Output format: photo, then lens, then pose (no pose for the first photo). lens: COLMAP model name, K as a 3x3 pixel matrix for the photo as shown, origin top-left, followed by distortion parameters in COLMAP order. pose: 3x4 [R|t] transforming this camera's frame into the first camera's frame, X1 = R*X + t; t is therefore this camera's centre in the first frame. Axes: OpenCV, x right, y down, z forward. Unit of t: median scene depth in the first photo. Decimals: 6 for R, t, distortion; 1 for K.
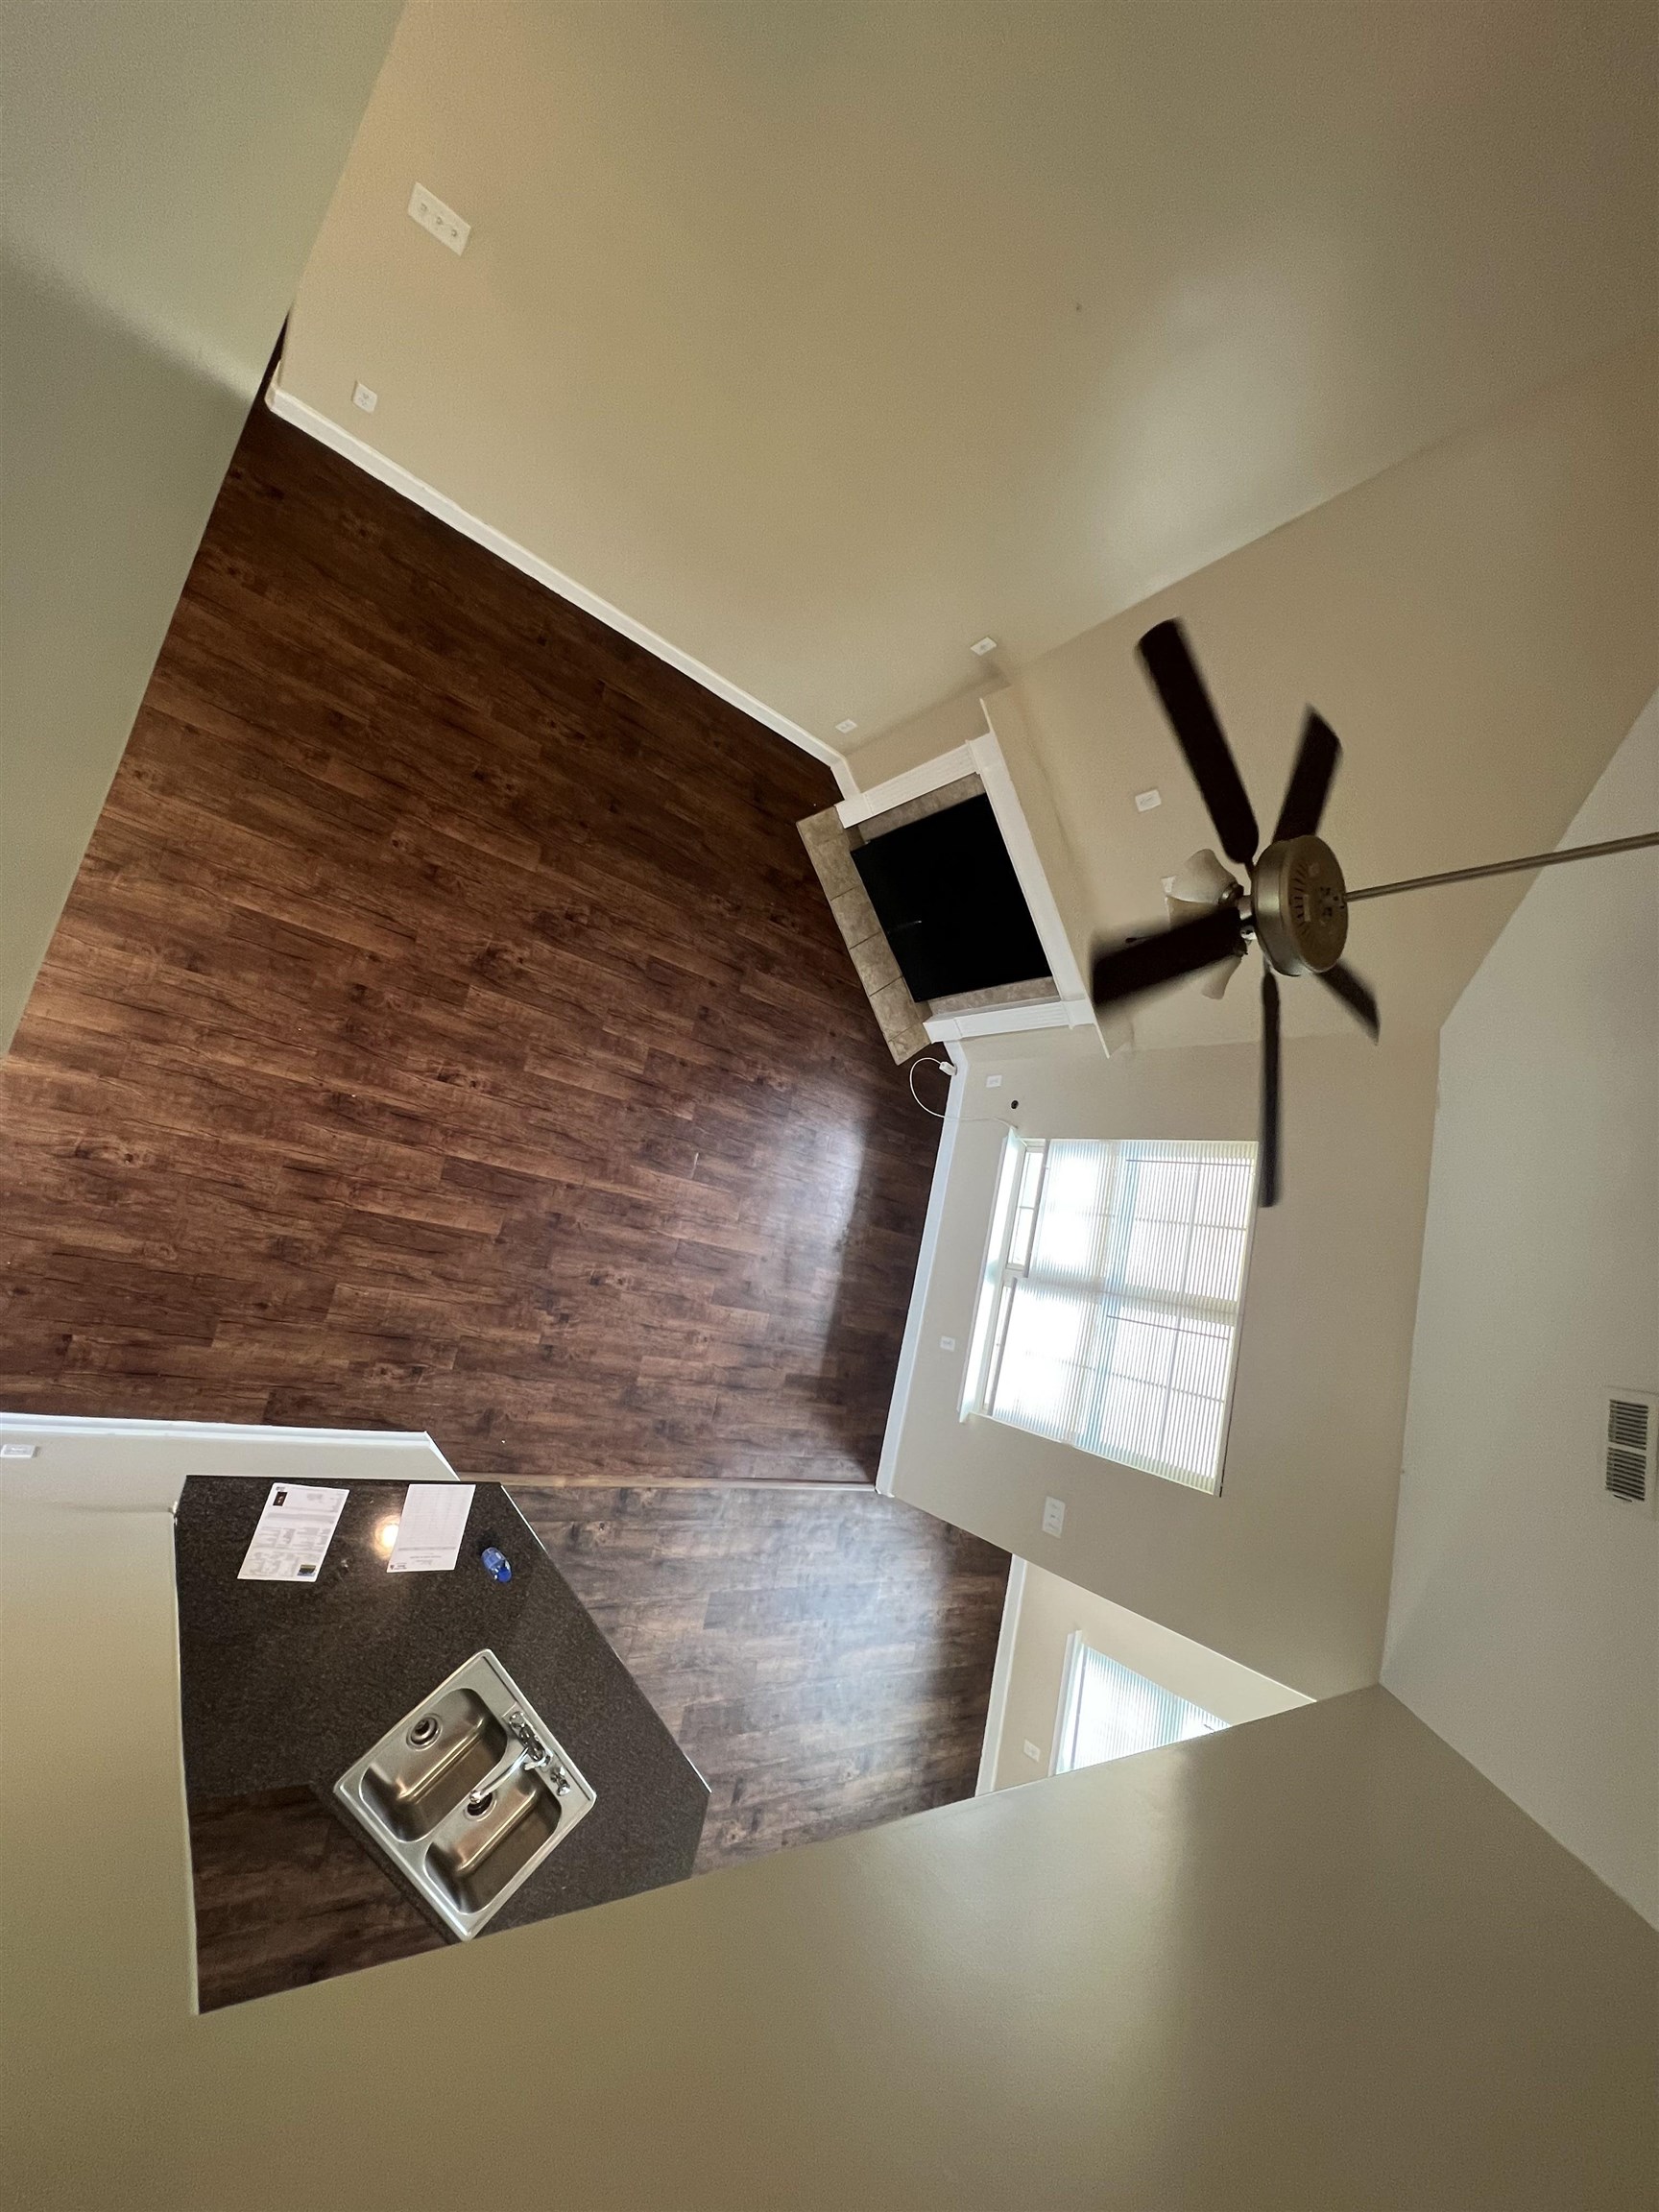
lens RADIAL K [[889.3, 0, 825.9], [0, 889.3, 1109.3], [0, 0, 1]] dist [-0.003234, 0.000235]
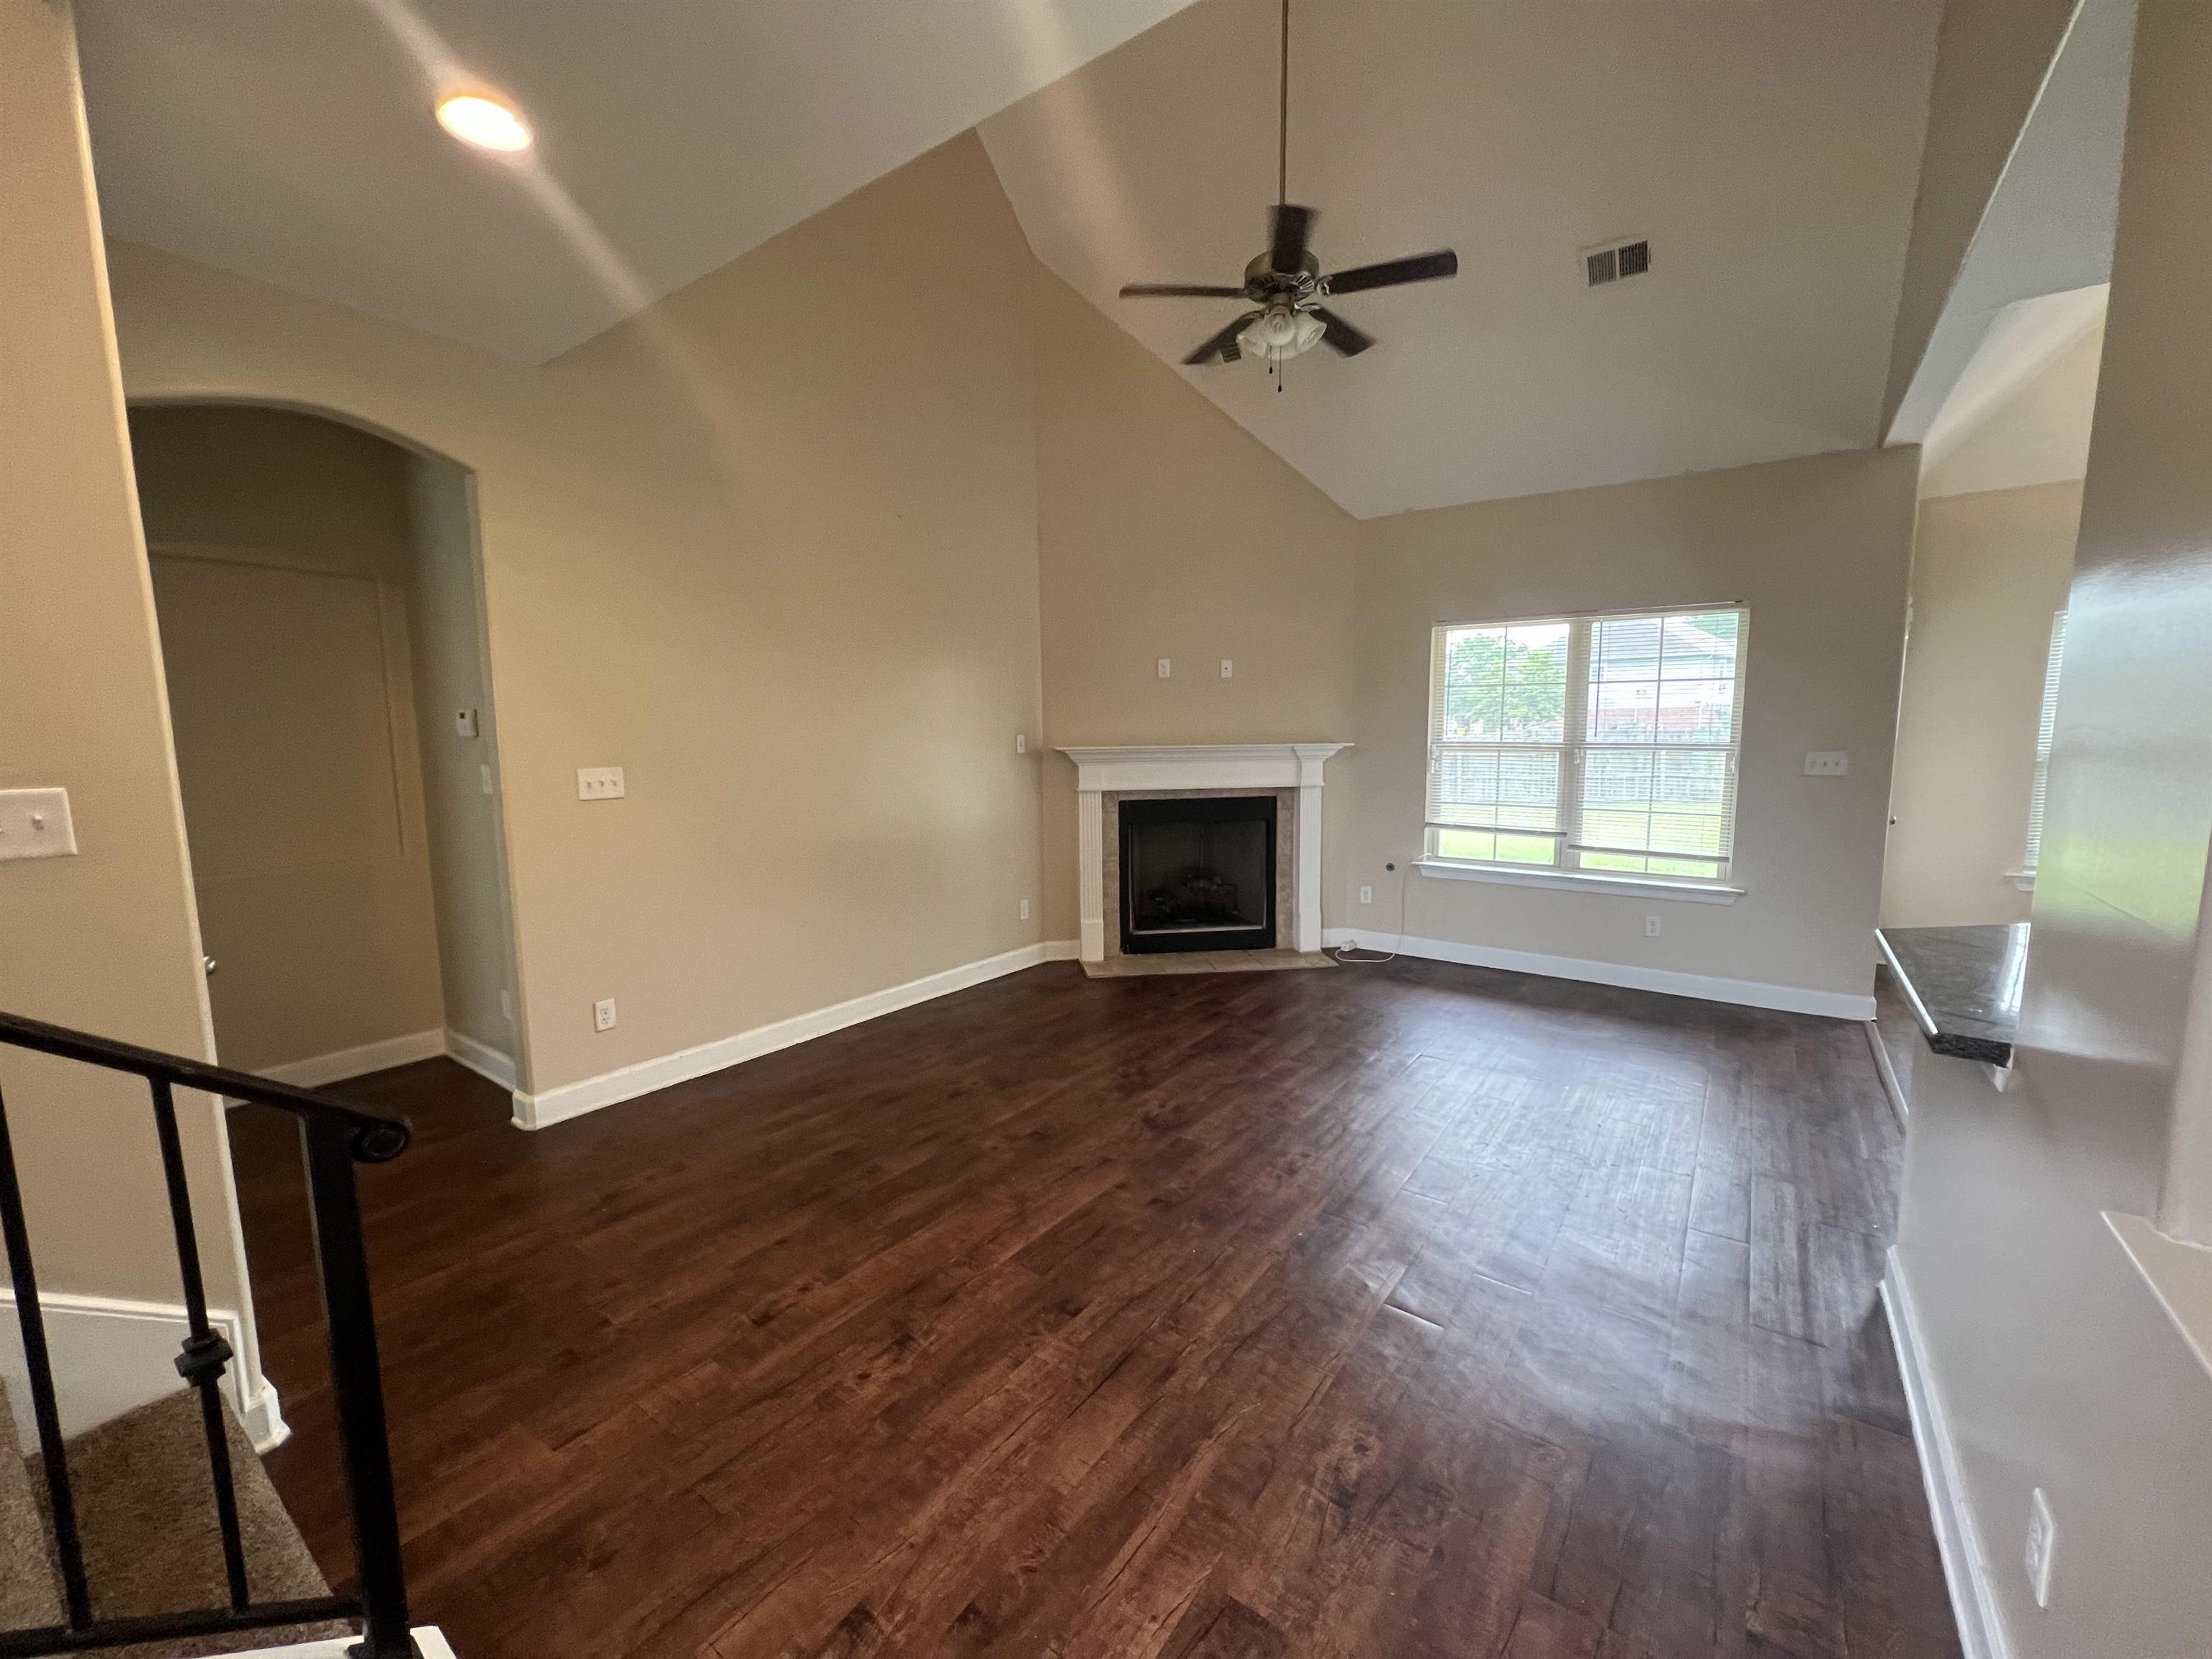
lens RADIAL K [[889.3, 0, 1104.9], [0, 889.3, 832.1], [0, 0, 1]] dist [-0.003234, 0.000235]
pose [[0.288025, -0.690372, 0.663648, -0.707128], [0.934093, 0.049859, -0.353532, 0.062147], [0.210979, 0.721735, 0.659232, 0.242043]]
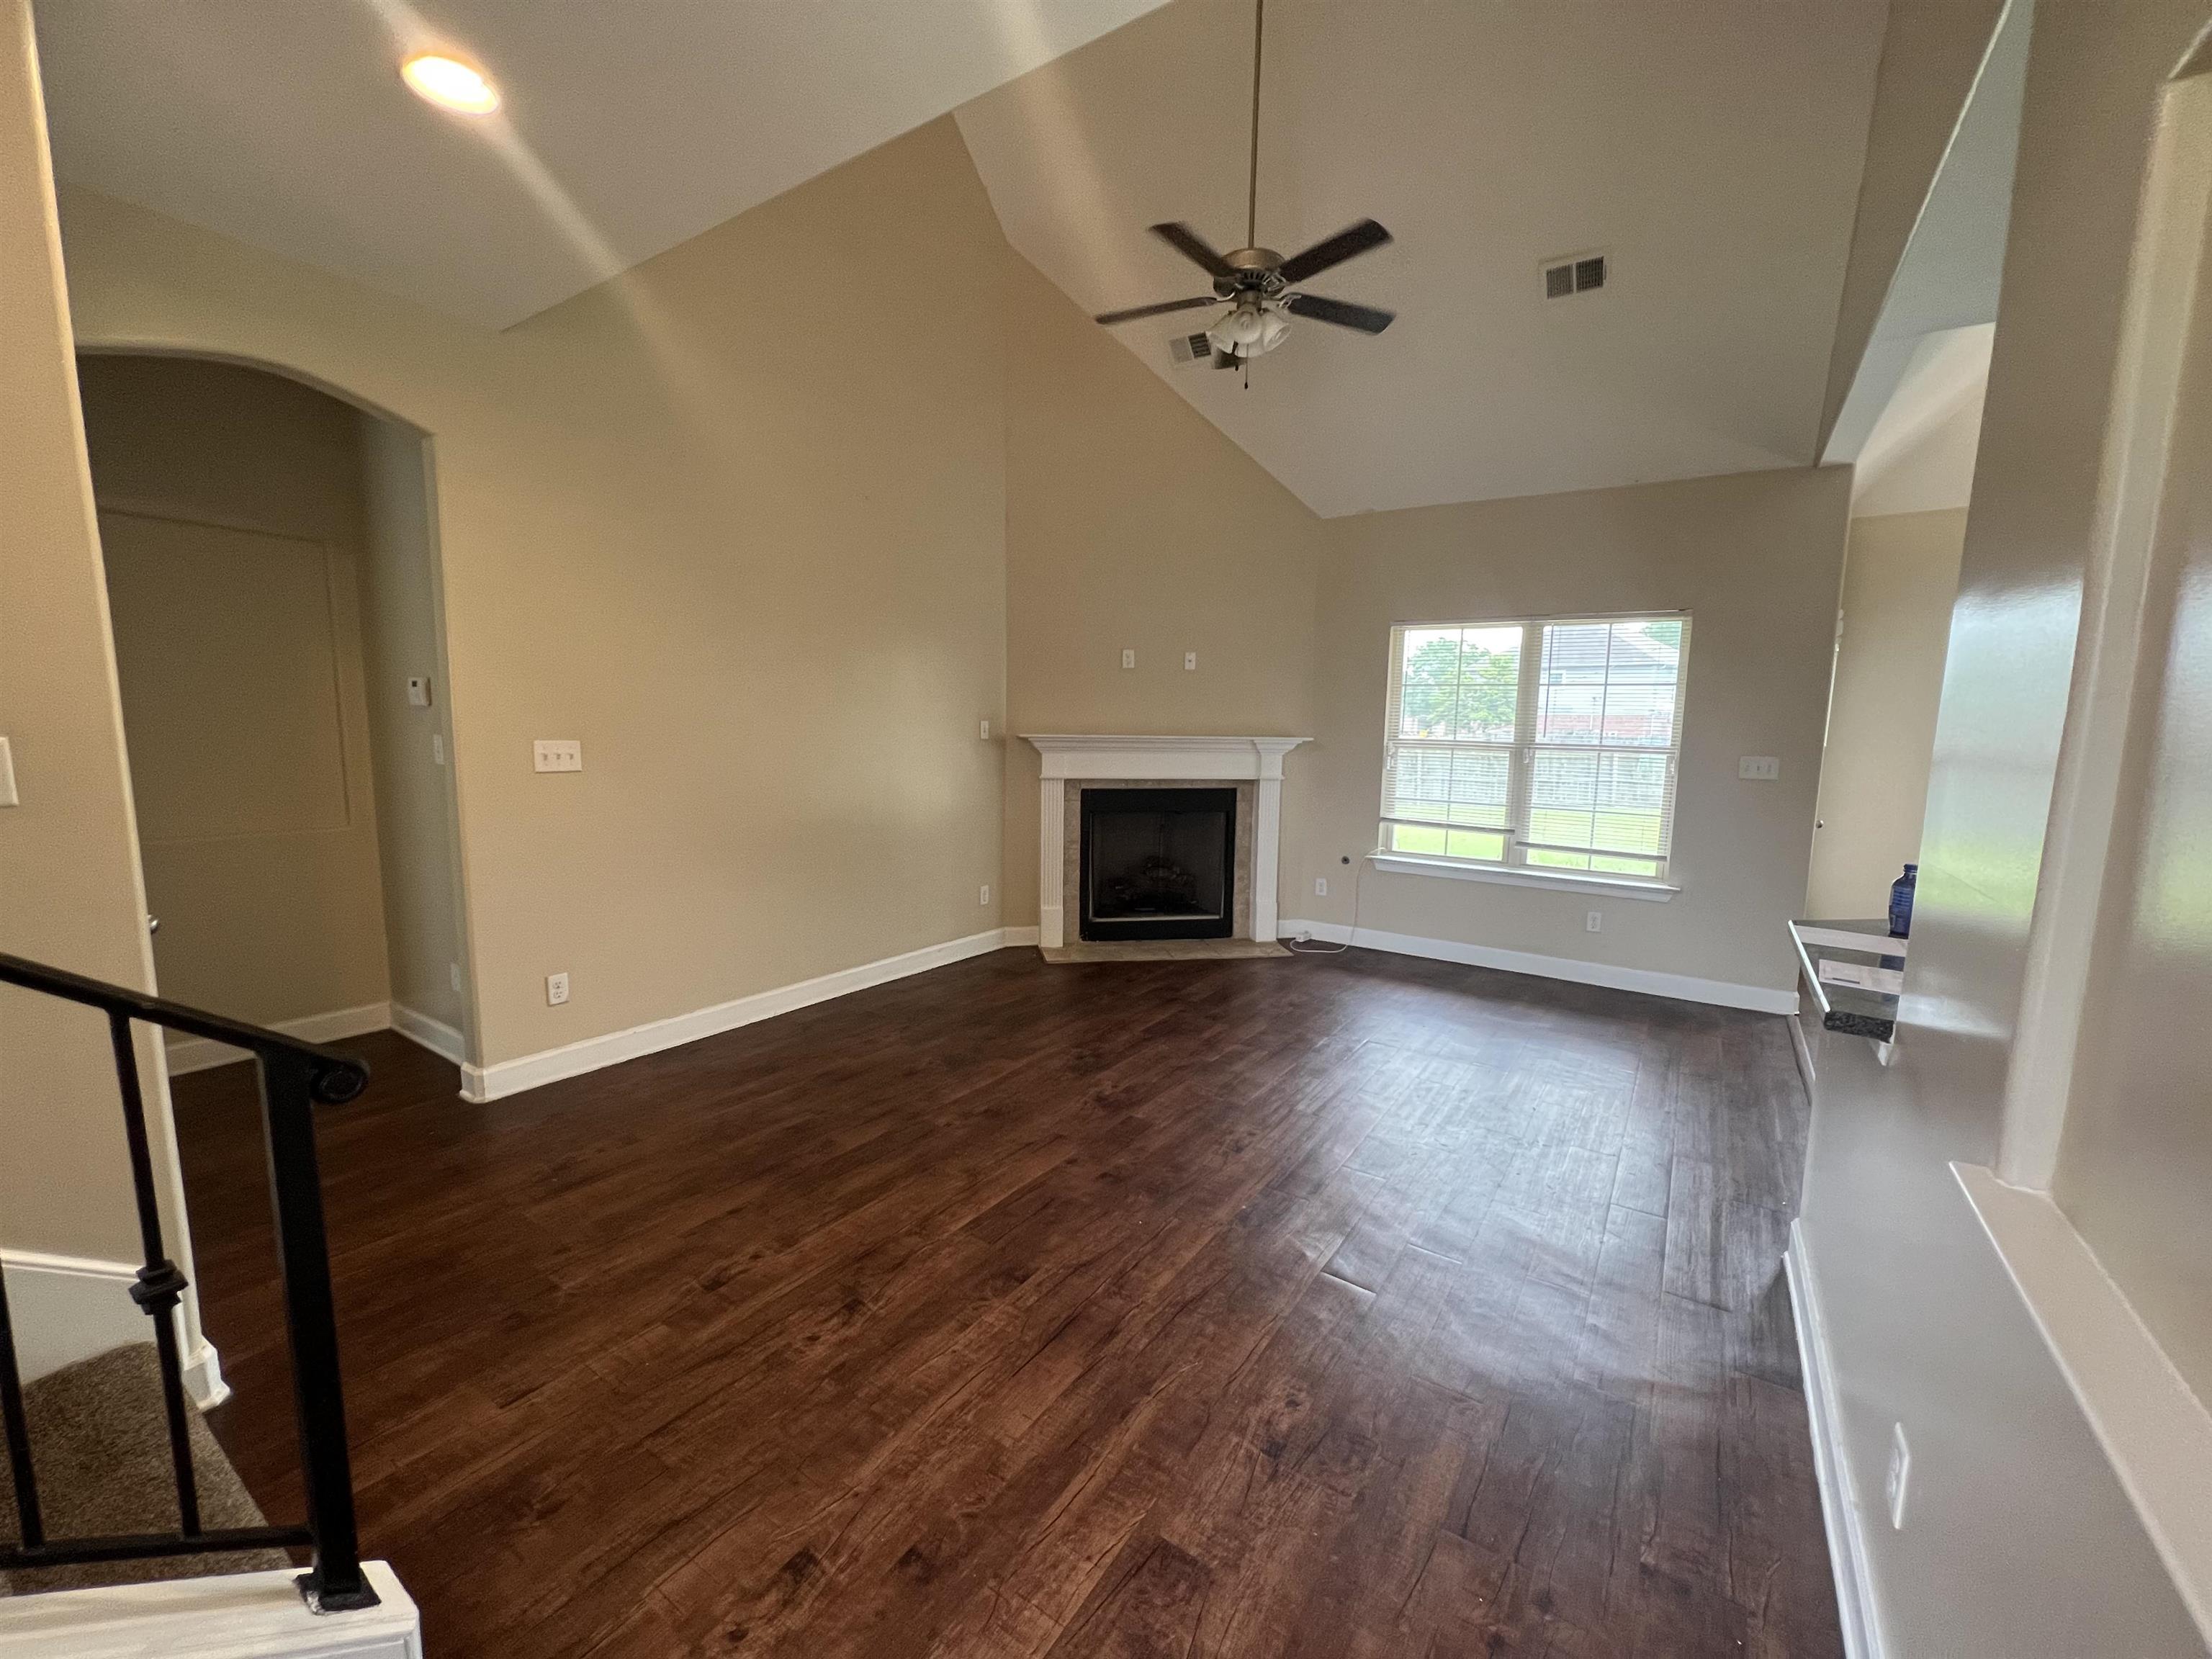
lens RADIAL K [[889.3, 0, 1105.3], [0, 889.3, 832.6], [0, 0, 1]] dist [-0.003234, 0.000235]
pose [[0.276438, -0.689557, 0.669398, -0.719915], [0.946090, 0.072917, -0.315589, 0.072109], [0.168806, 0.720551, 0.672540, 0.239828]]
